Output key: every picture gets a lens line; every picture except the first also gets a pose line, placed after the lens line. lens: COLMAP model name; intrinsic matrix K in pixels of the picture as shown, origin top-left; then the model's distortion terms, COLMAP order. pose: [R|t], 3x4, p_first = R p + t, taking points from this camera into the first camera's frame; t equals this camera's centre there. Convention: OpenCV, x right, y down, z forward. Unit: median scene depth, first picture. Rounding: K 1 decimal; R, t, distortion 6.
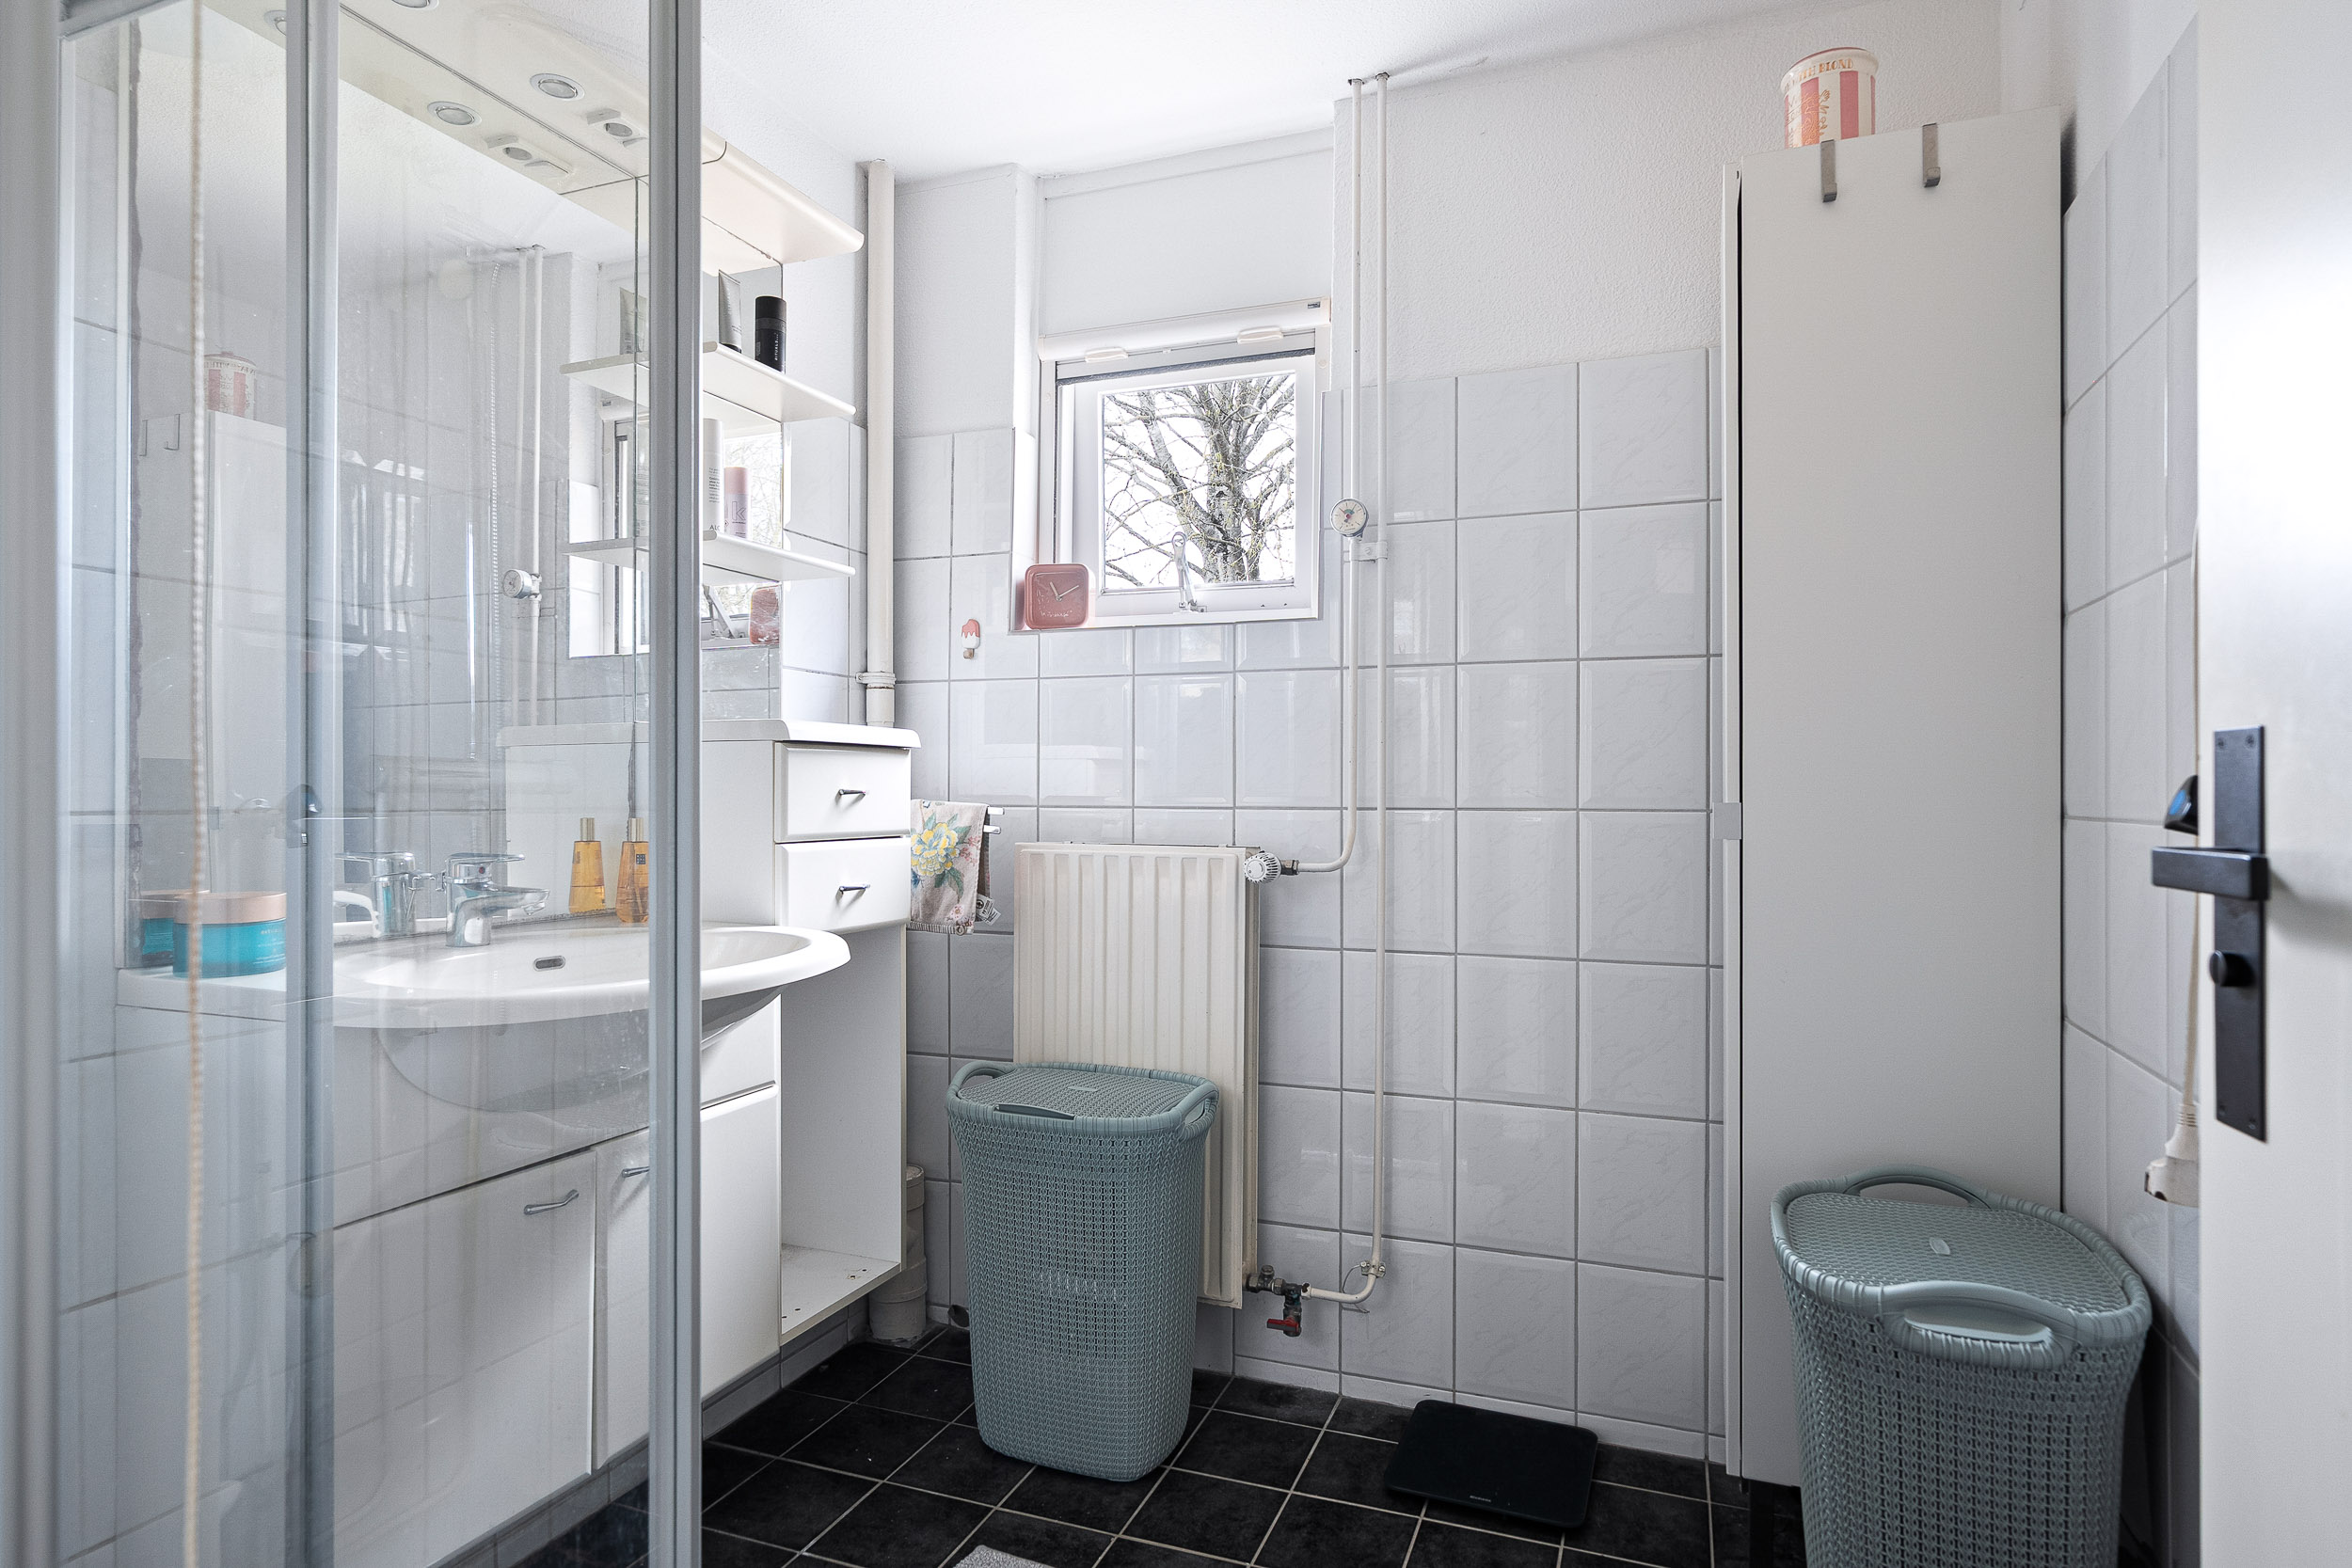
lens RADIAL K [[1282.1, 0, 1176.1], [0, 1282.1, 797.9], [0, 0, 1]] dist [-0.001839, -0.000428]
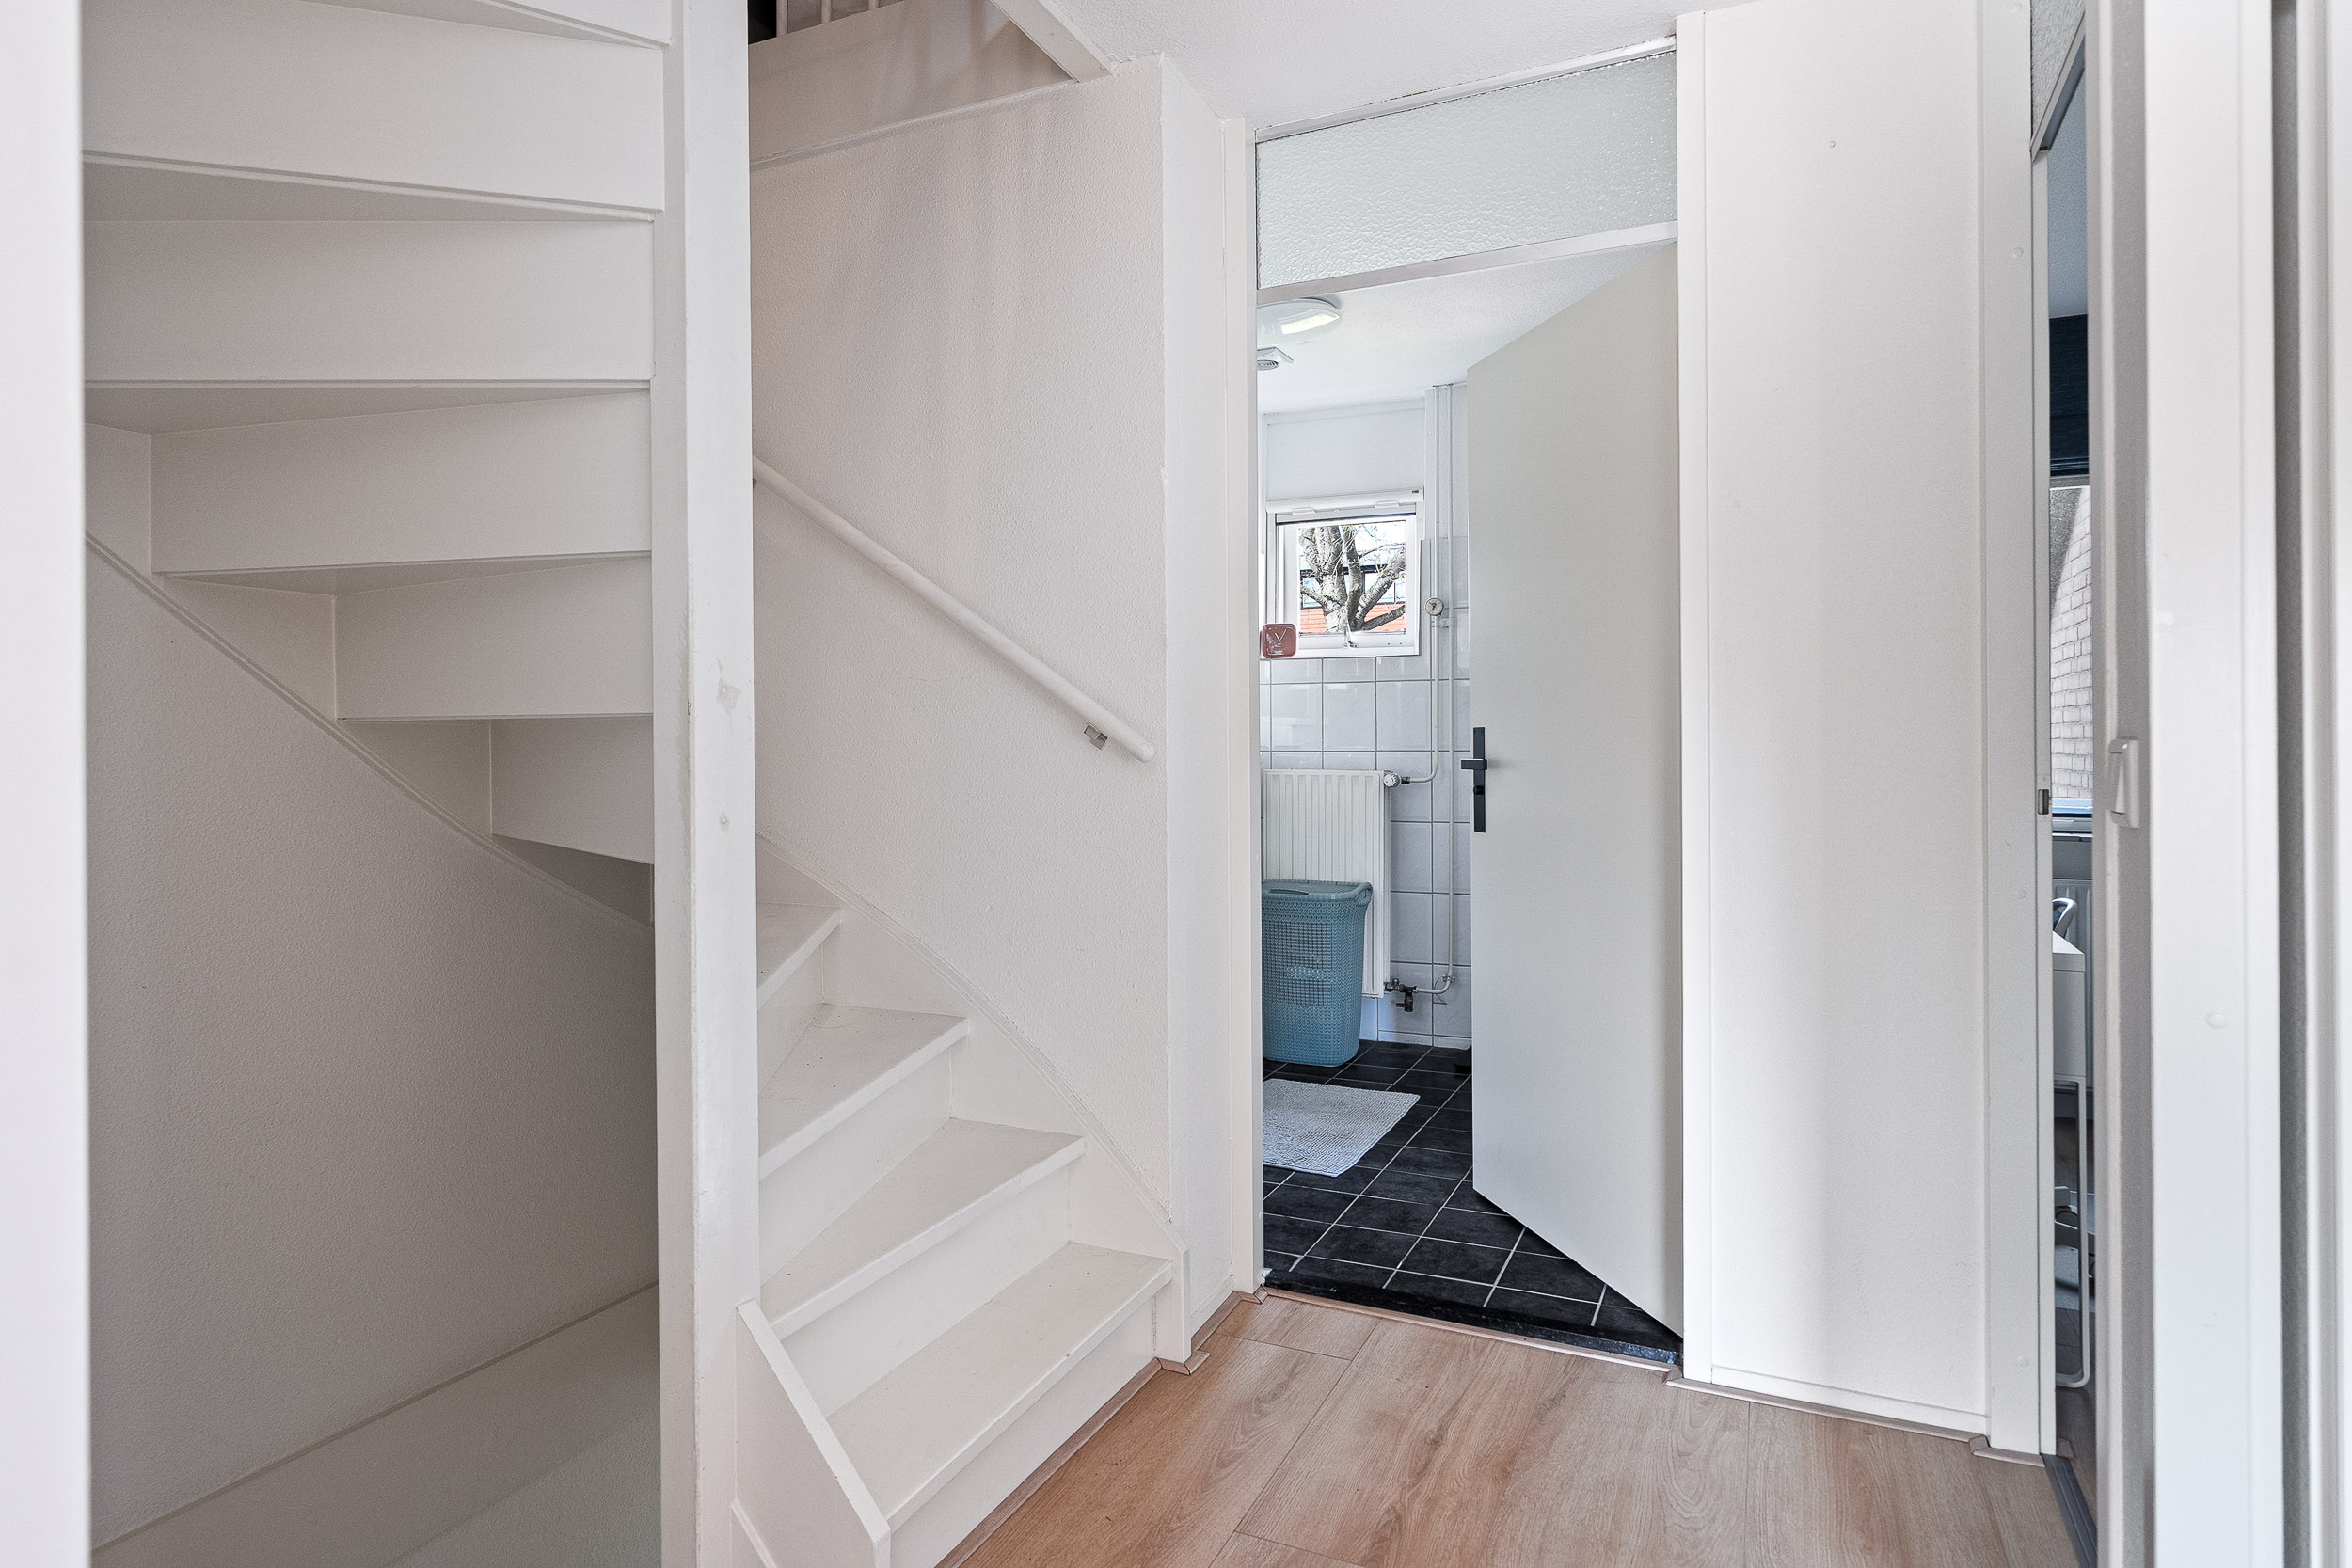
lens RADIAL K [[1282.1, 0, 1176.0], [0, 1282.1, 764.4], [0, 0, 1]] dist [-0.001839, -0.000428]
pose [[0.997325, -0.007839, -0.072670, -0.122763], [0.008953, 0.999847, 0.015022, -0.004267], [0.072541, -0.015633, 0.997243, -1.021562]]
